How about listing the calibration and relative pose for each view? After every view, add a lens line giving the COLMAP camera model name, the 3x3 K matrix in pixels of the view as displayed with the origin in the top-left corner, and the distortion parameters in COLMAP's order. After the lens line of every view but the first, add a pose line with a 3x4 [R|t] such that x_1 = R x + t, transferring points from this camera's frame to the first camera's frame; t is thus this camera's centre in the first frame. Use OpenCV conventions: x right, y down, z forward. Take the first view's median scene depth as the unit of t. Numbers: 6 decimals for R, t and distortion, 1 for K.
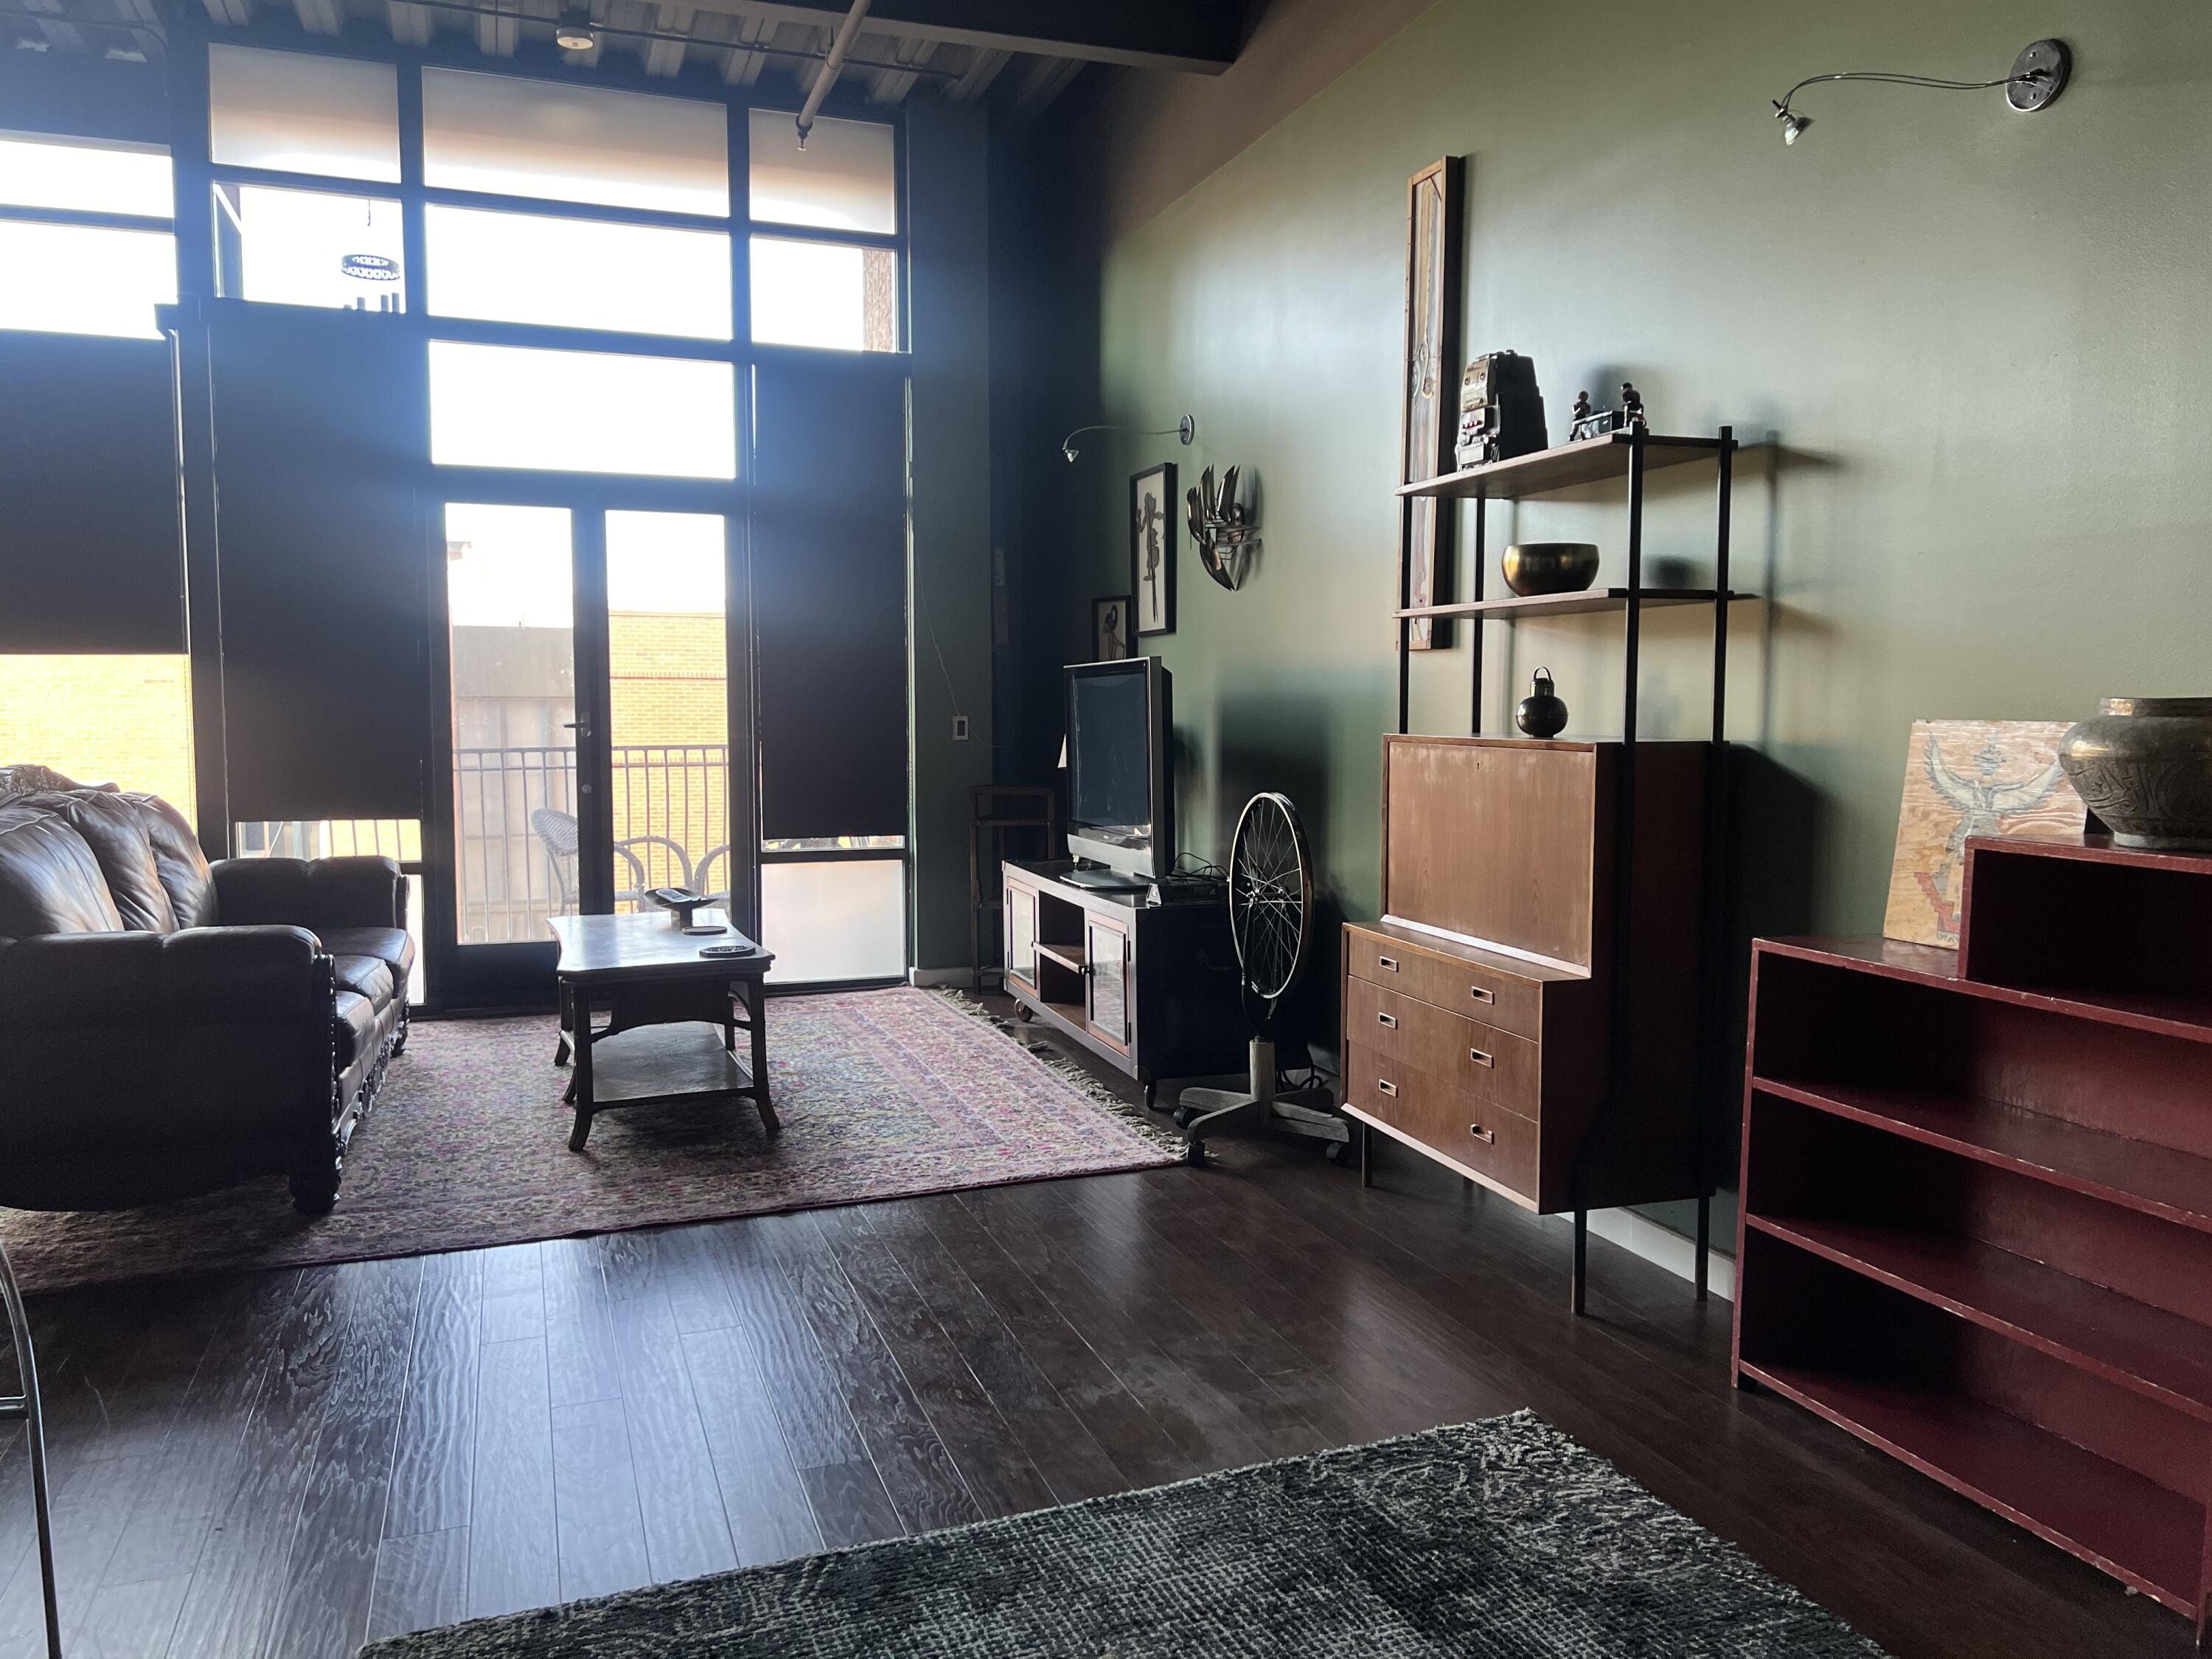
lens RADIAL K [[1655.4, 0, 1120.9], [0, 1655.4, 850.7], [0, 0, 1]] dist [0.037567, -0.033970]
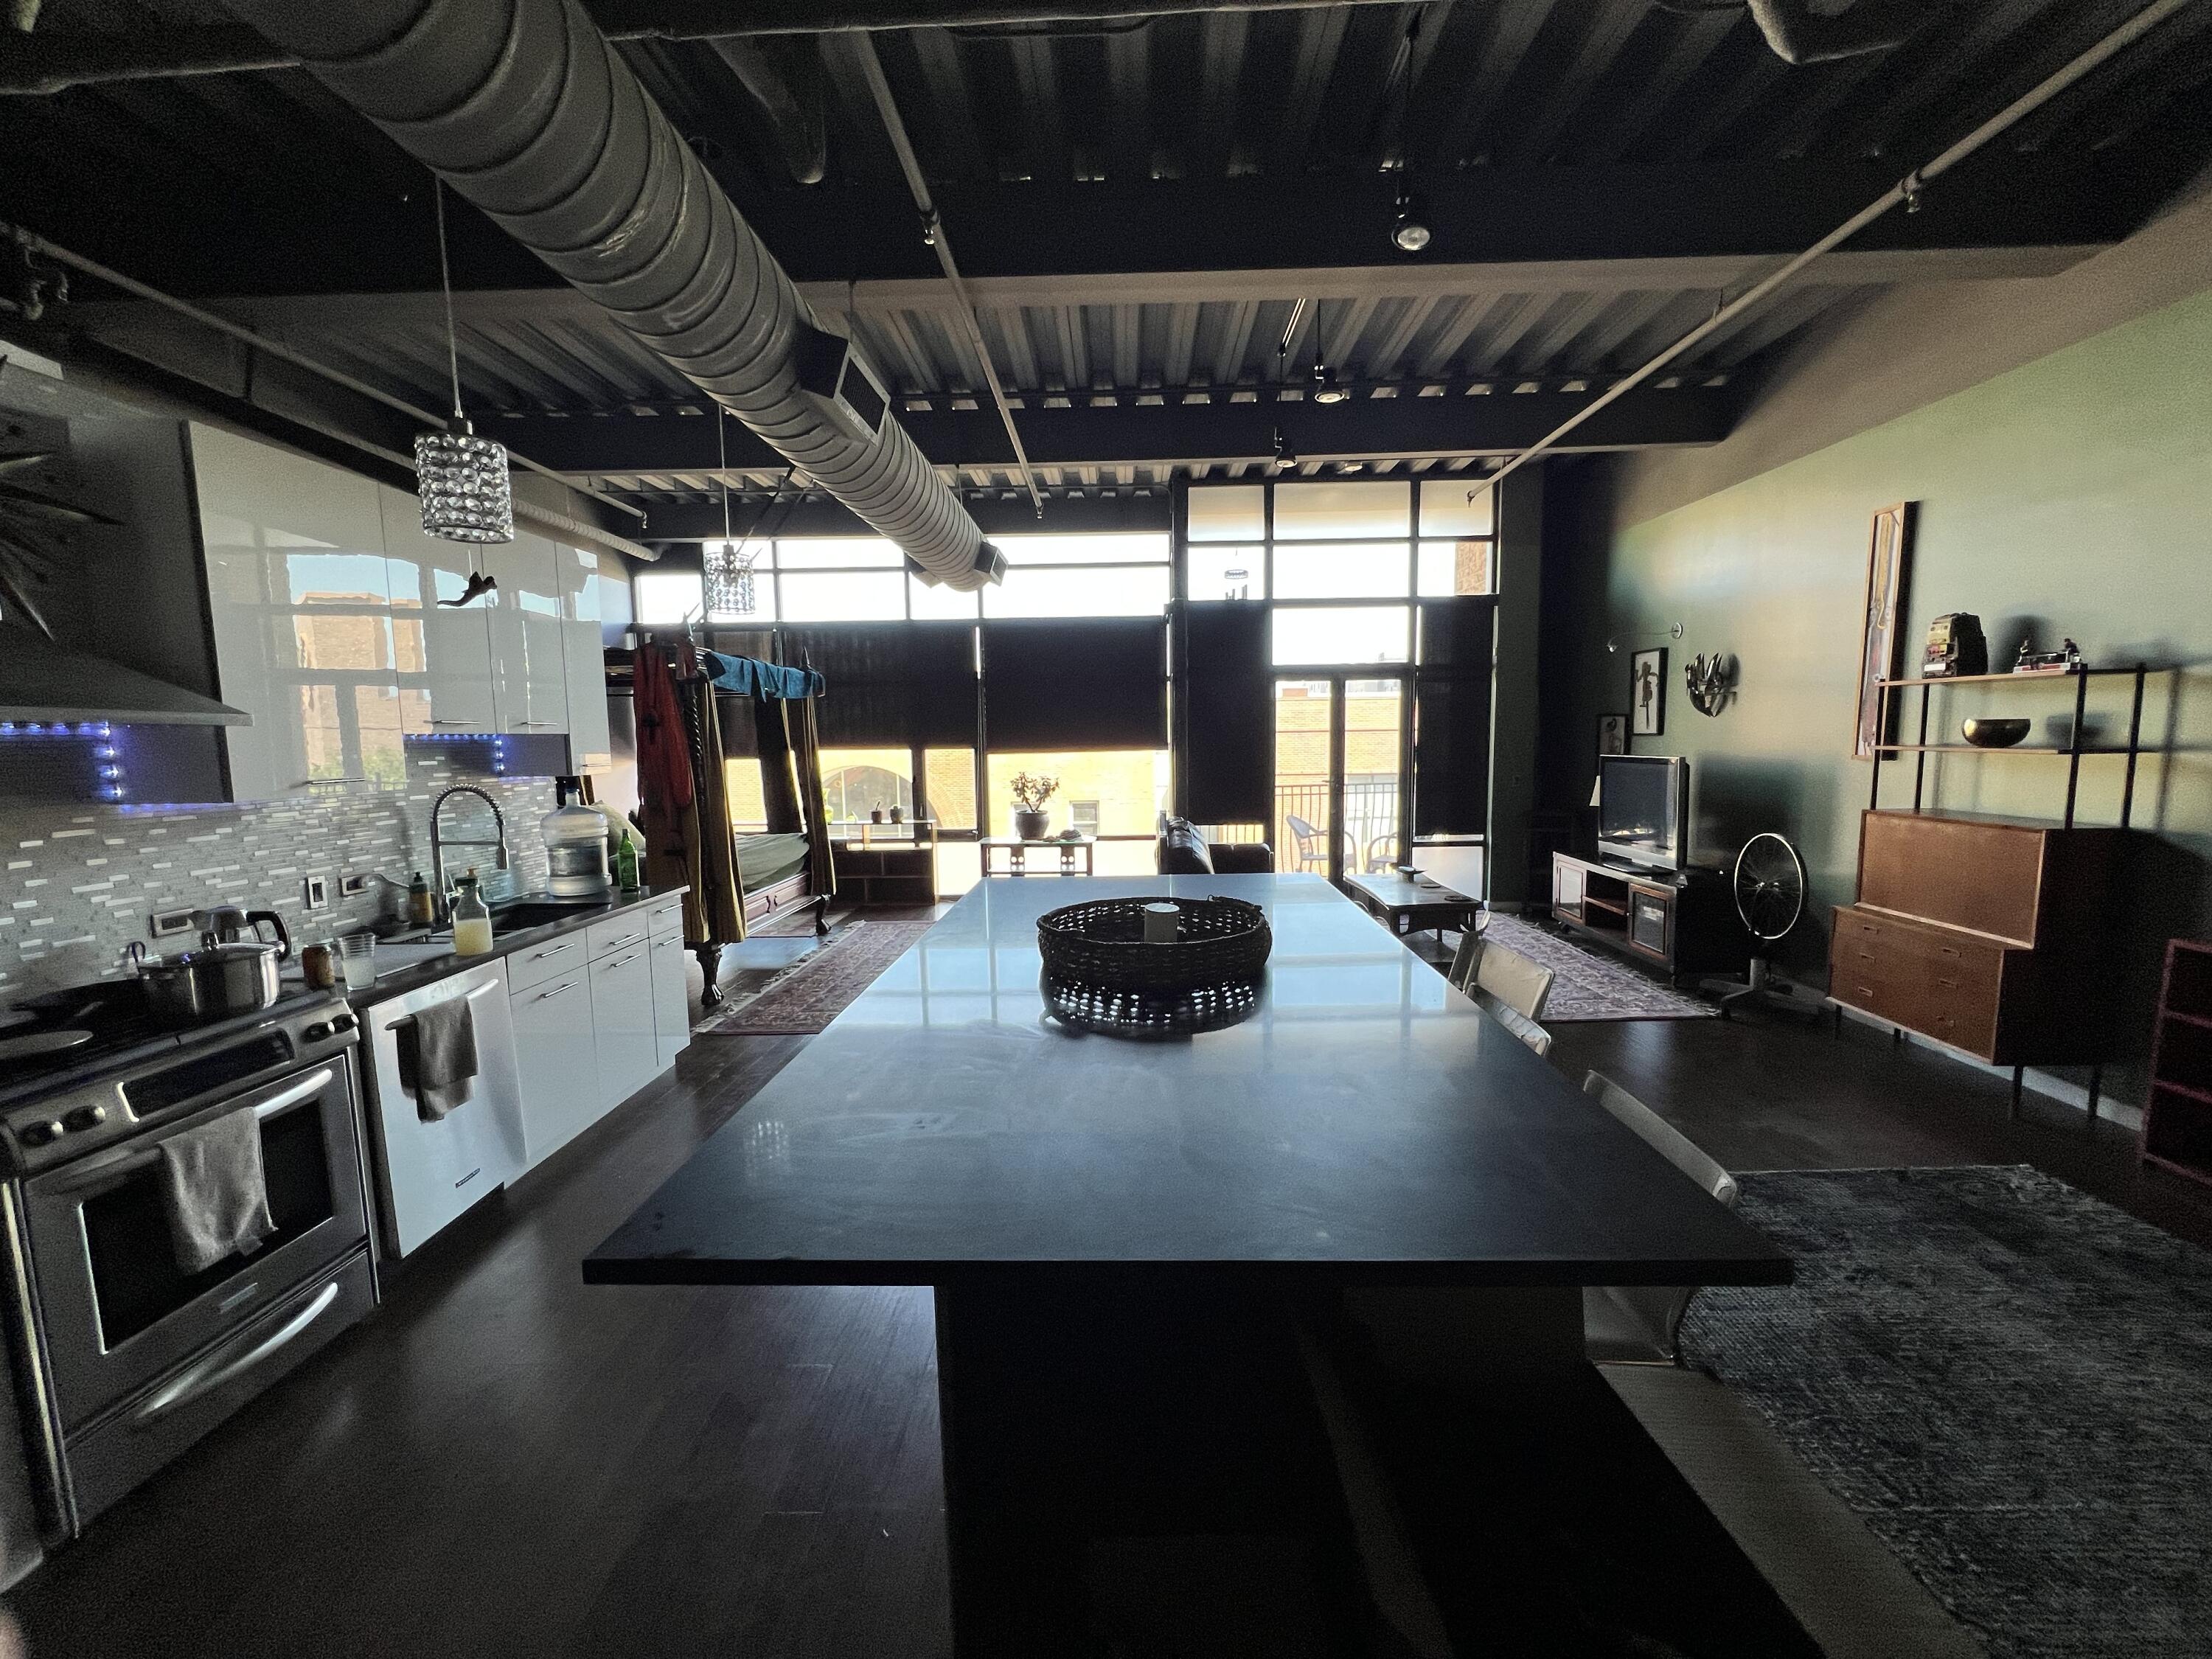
lens RADIAL K [[906.8, 0, 1124.0], [0, 906.8, 822.6], [0, 0, 1]] dist [0.027694, 0.000640]
pose [[0.937221, 0.019639, -0.348181, -0.182319], [-0.015416, 0.999770, 0.014896, -0.038364], [0.348394, -0.008593, 0.937309, -0.208170]]
